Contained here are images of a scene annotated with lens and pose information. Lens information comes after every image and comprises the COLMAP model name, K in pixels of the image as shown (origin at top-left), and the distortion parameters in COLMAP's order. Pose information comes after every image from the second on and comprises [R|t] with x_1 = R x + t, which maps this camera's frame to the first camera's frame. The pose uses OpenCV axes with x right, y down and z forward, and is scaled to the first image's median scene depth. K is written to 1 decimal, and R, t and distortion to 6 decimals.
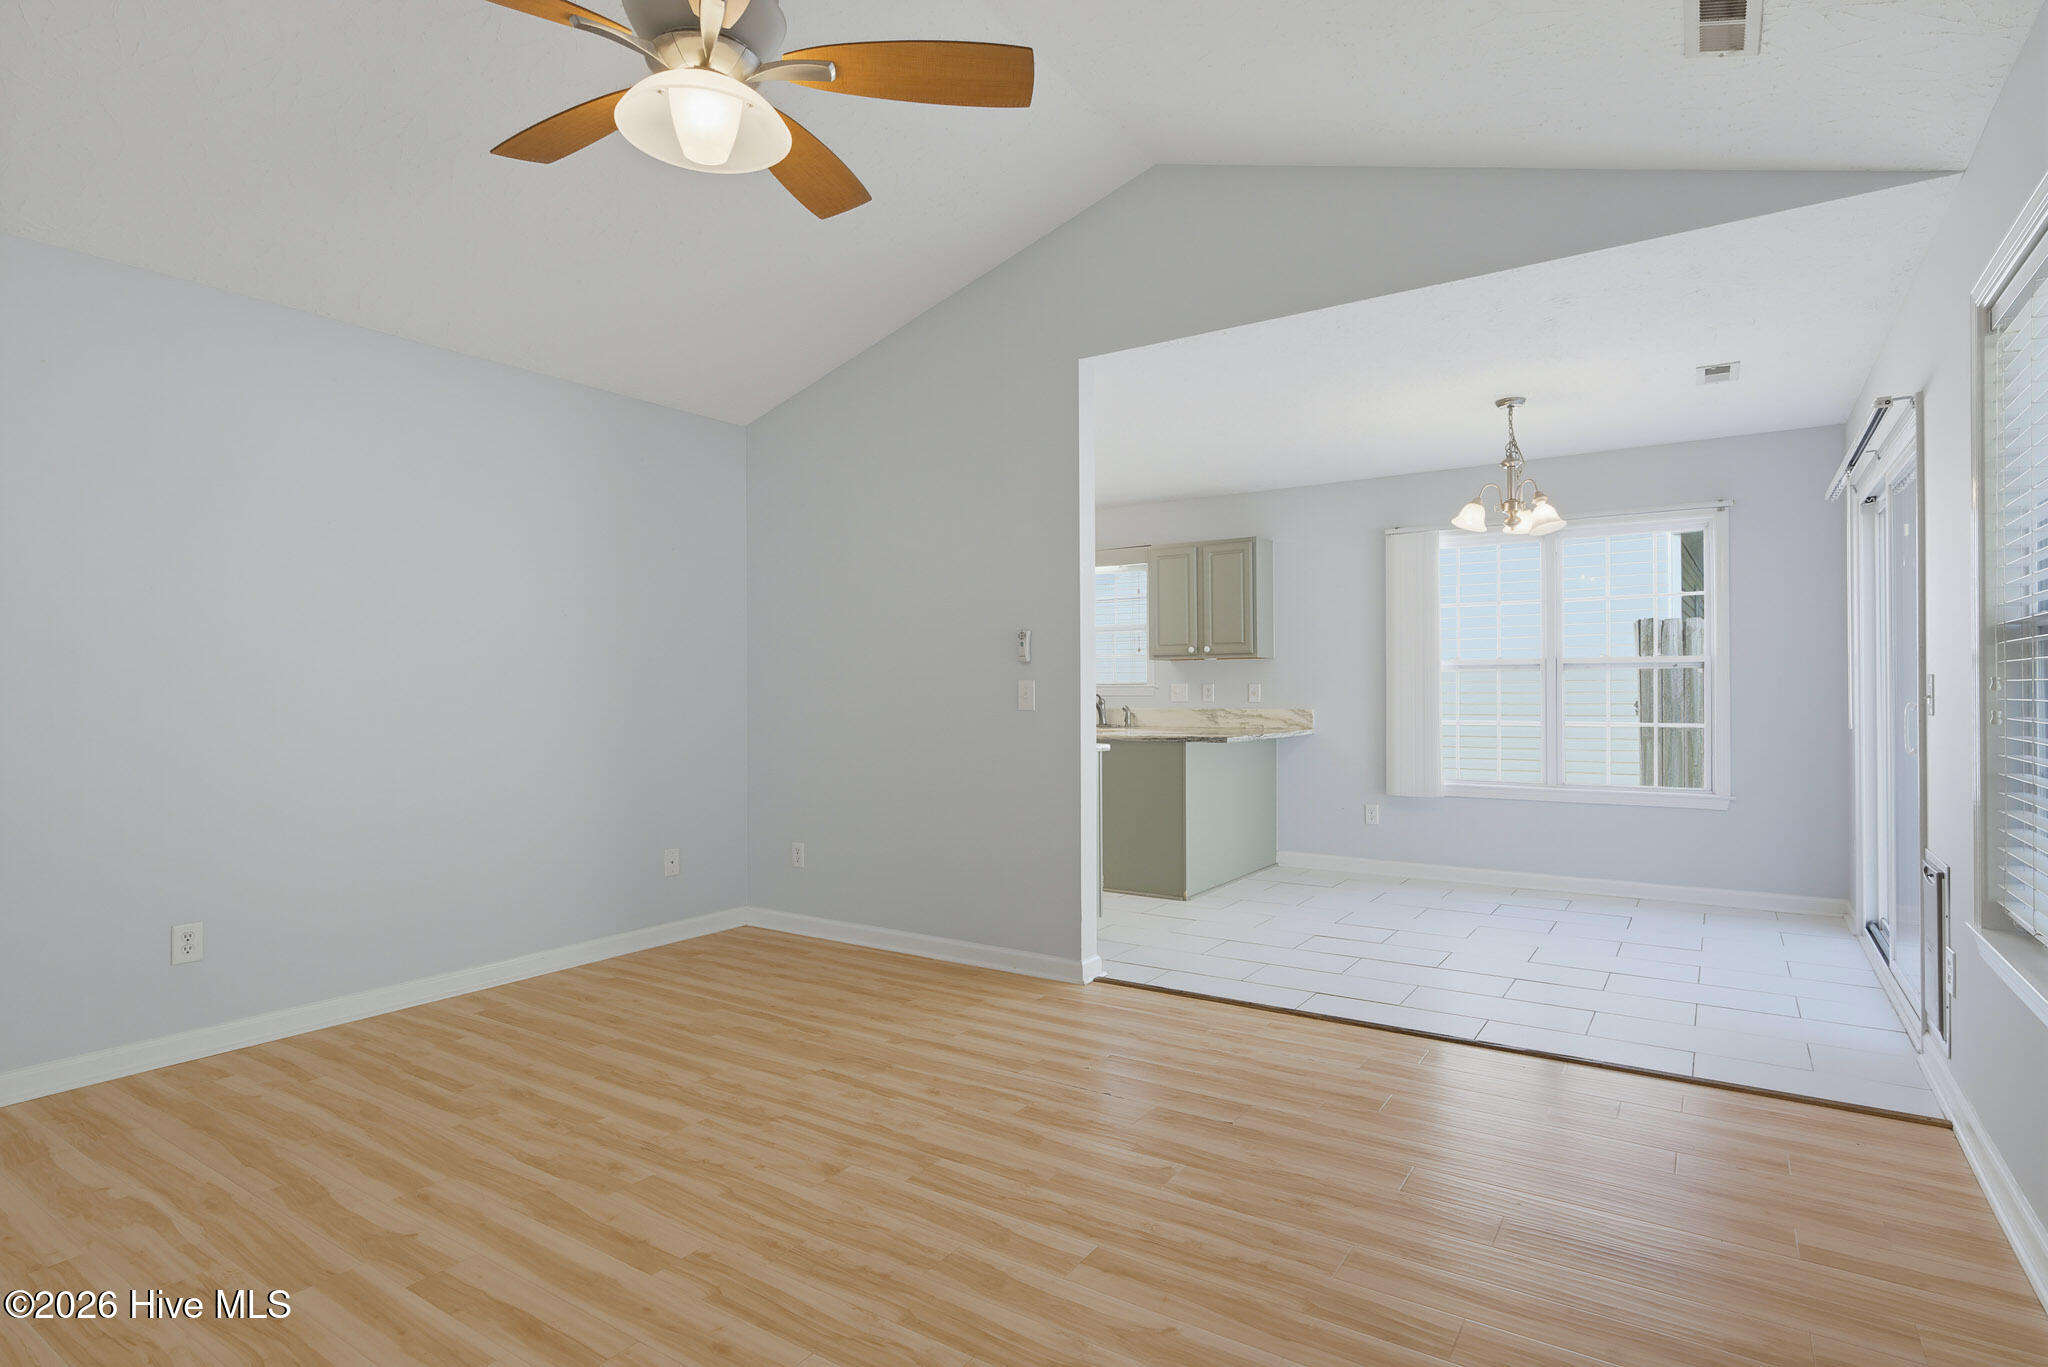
lens RADIAL K [[1044.4, 0, 1021.3], [0, 1044.4, 683.0], [0, 0, 1]] dist [-0.013004, 0.008772]
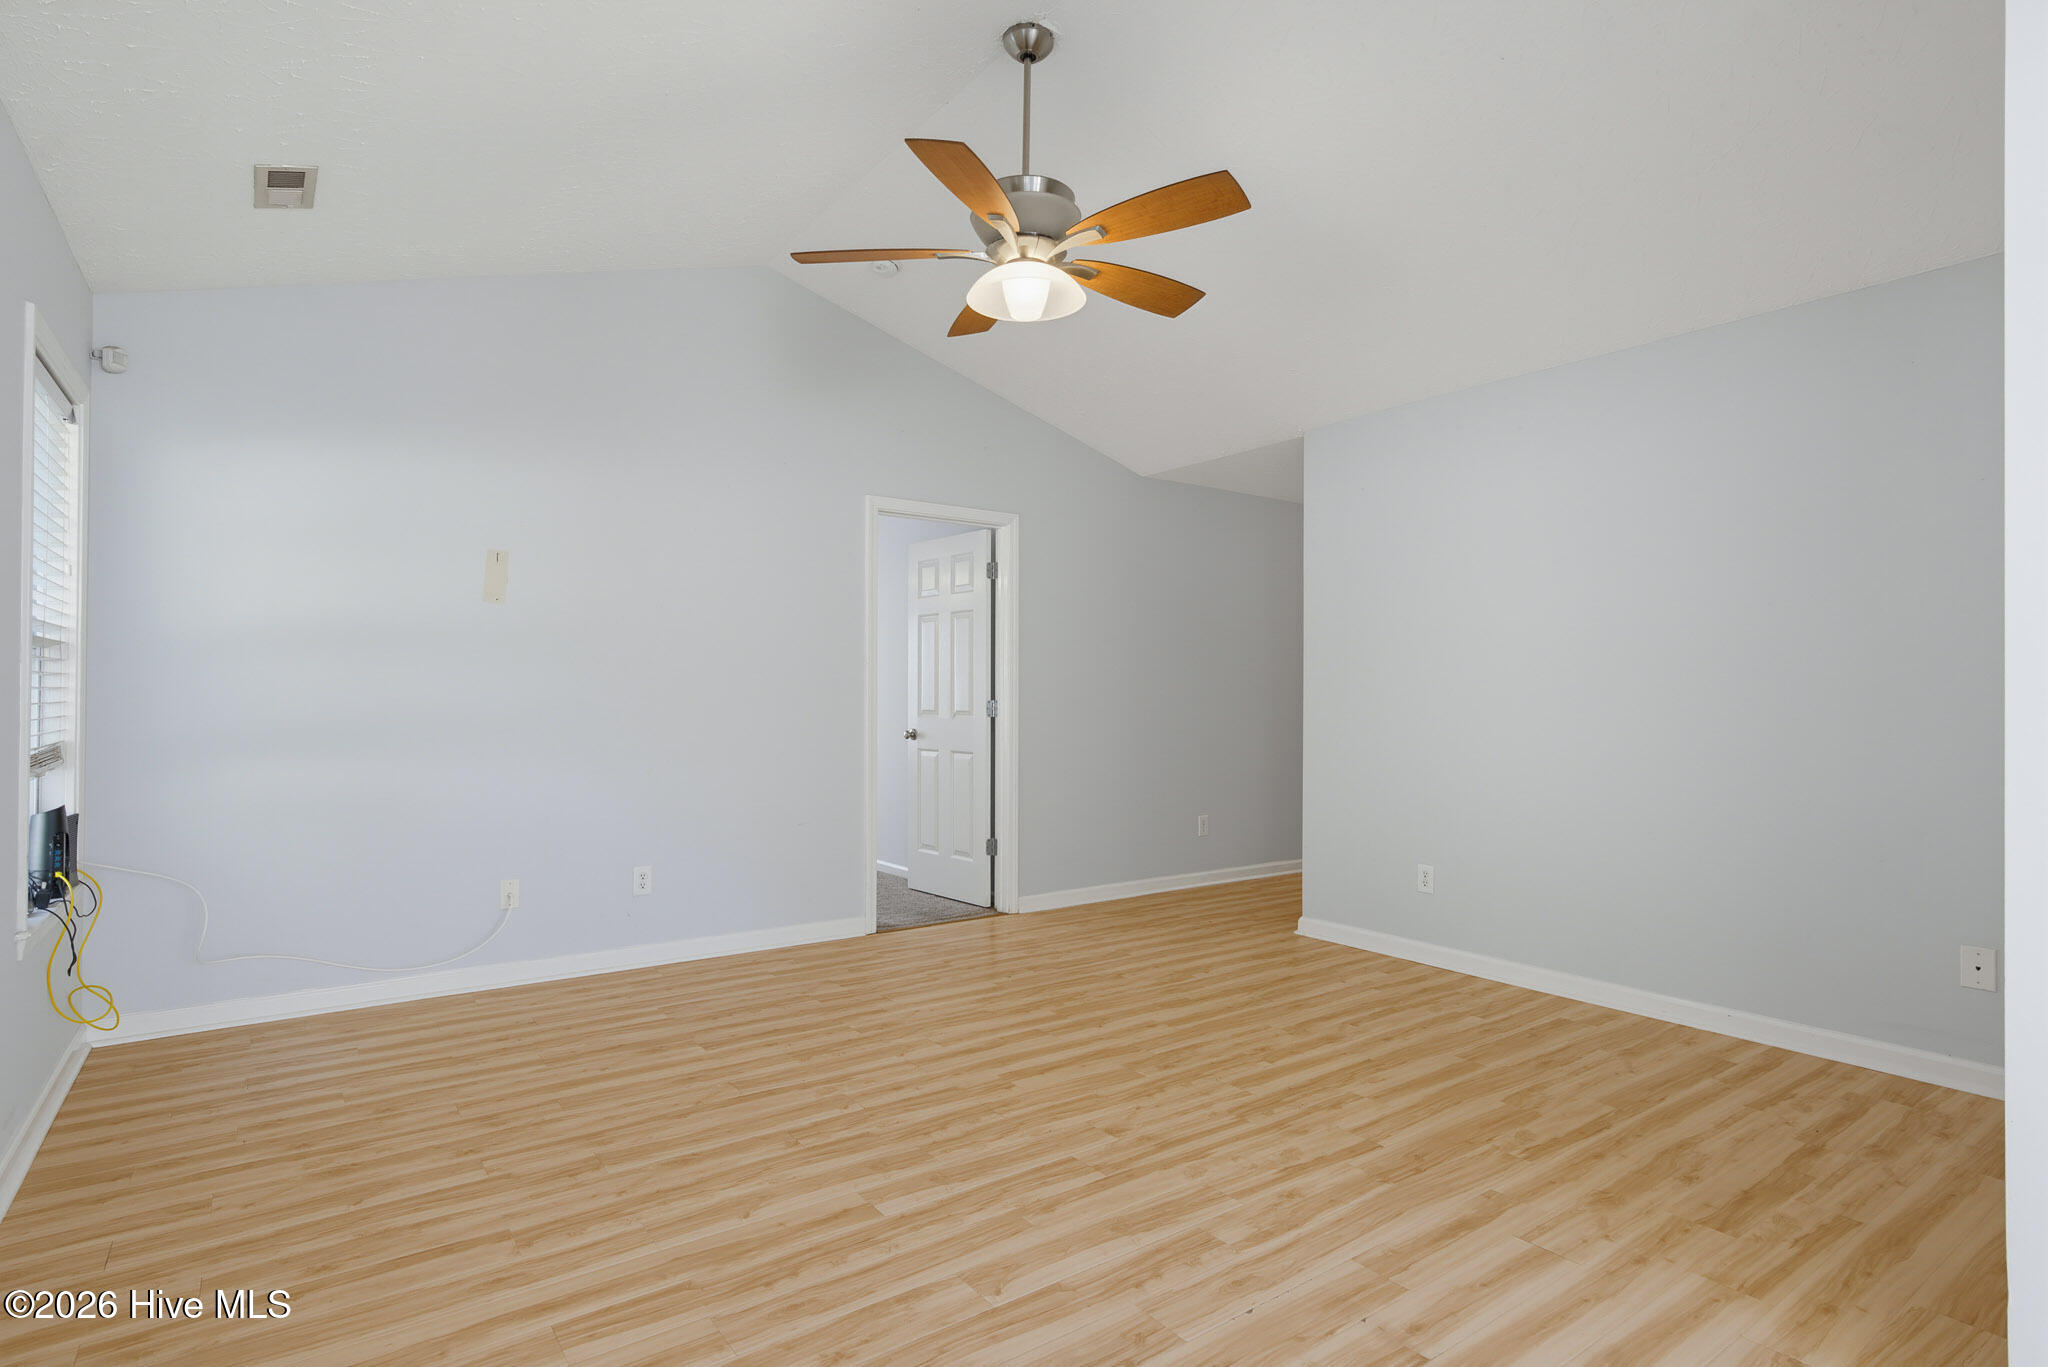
lens RADIAL K [[1044.4, 0, 1041.1], [0, 1044.4, 688.9], [0, 0, 1]] dist [-0.013004, 0.008772]
pose [[-0.337802, -0.003373, -0.941211, 0.703508], [0.002871, 0.999985, -0.004614, 0.003901], [0.941213, -0.004261, -0.337788, 1.037286]]
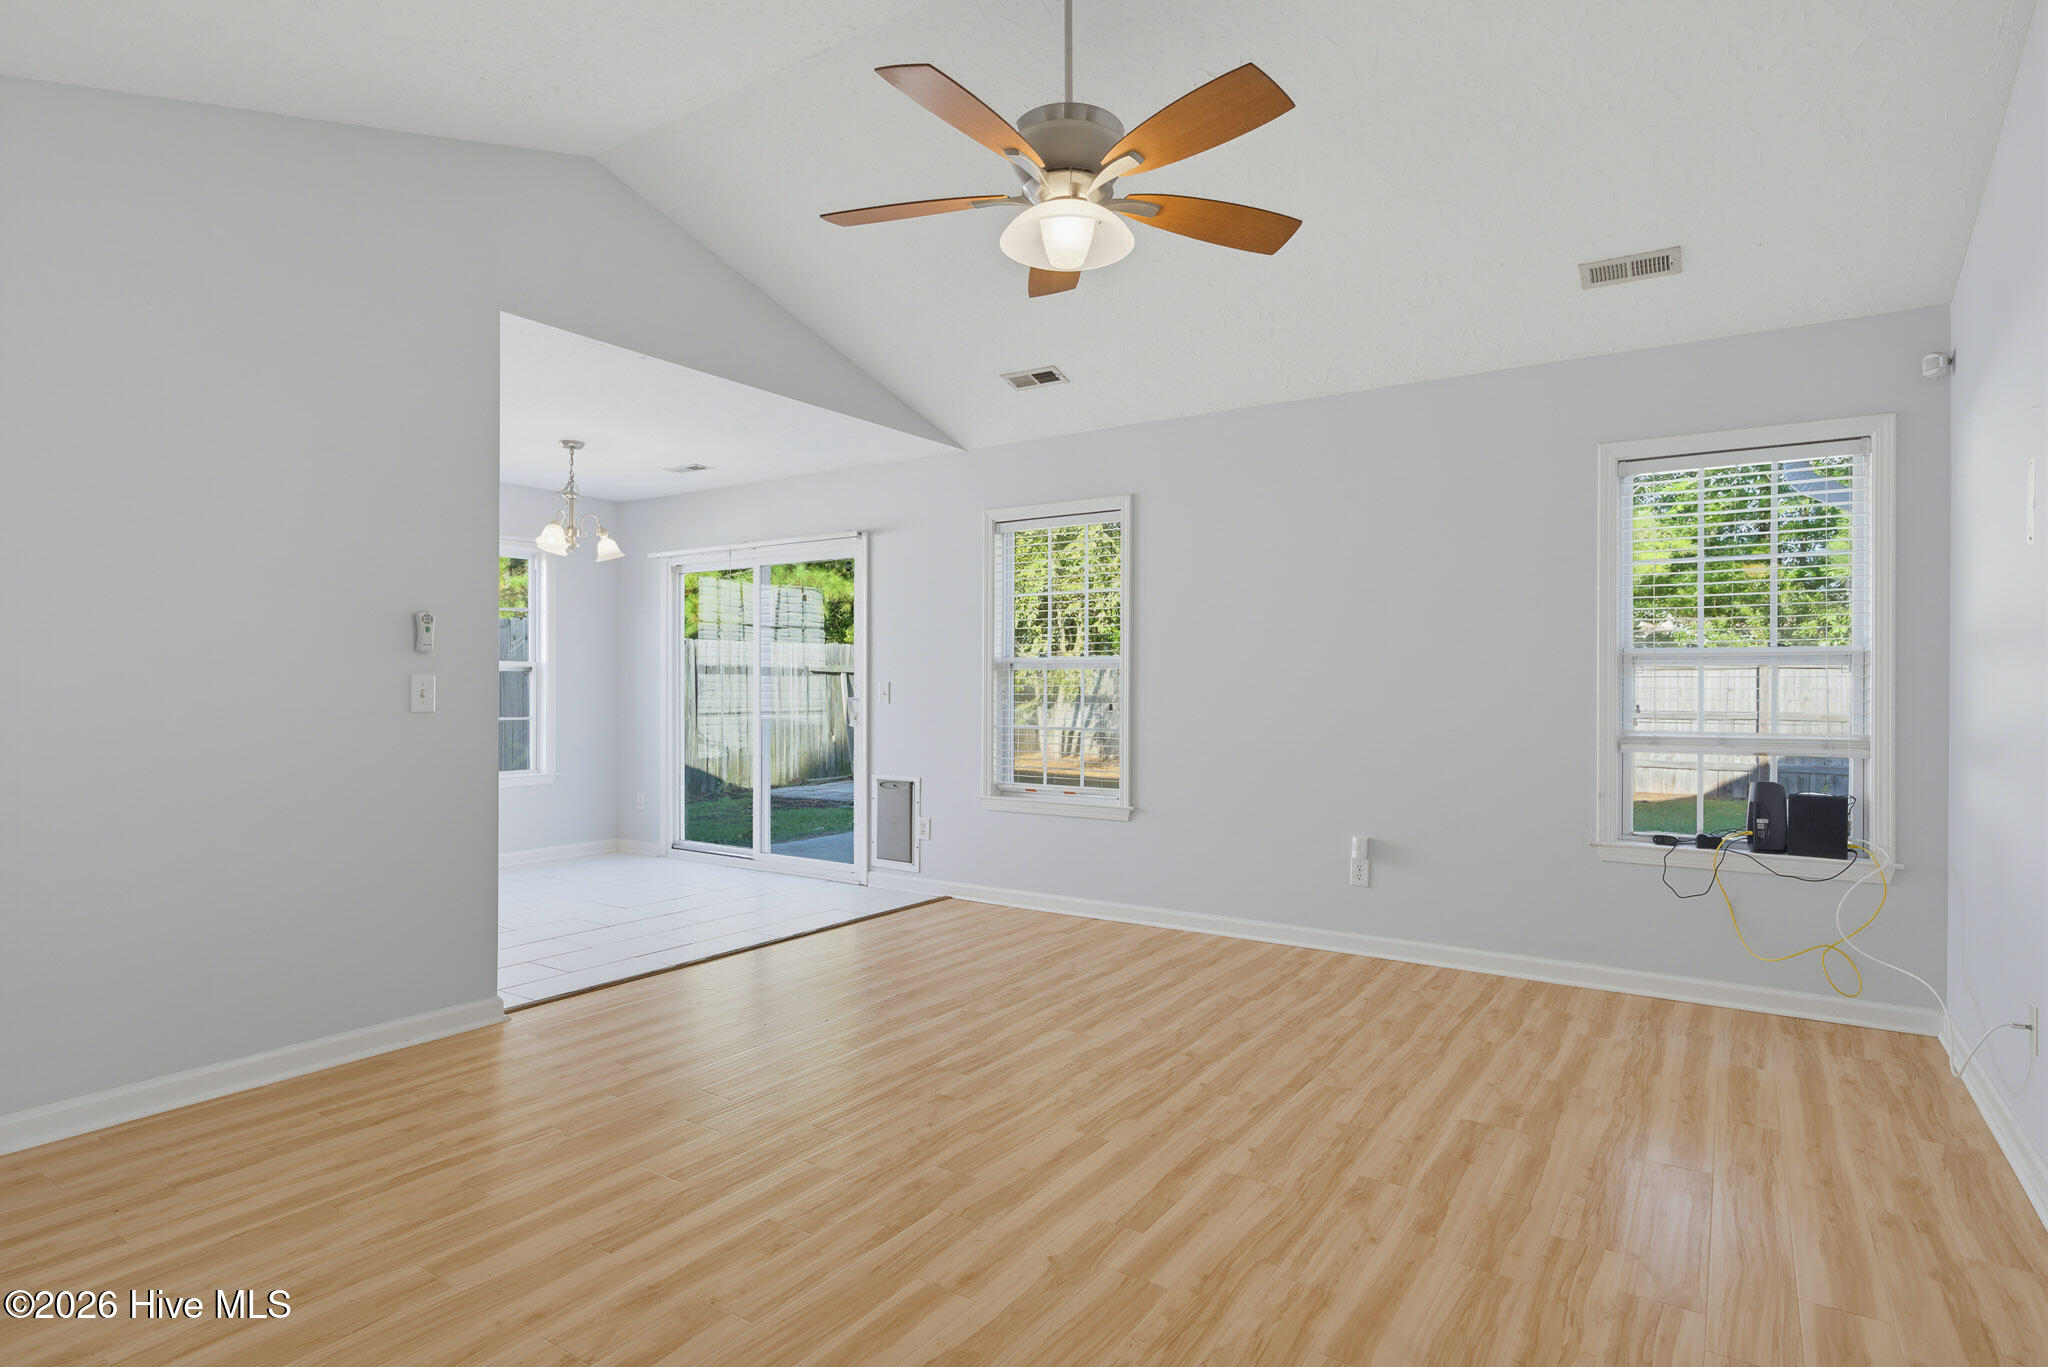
lens RADIAL K [[1082.7, 0, 1035.2], [0, 1082.7, 675.6], [0, 0, 1]] dist [-0.003010, 0.001016]
pose [[-0.004430, 0.015805, 0.999865, -1.117937], [-0.009320, 0.999831, -0.015846, 0.009245], [-0.999947, -0.009389, -0.004282, 0.722550]]
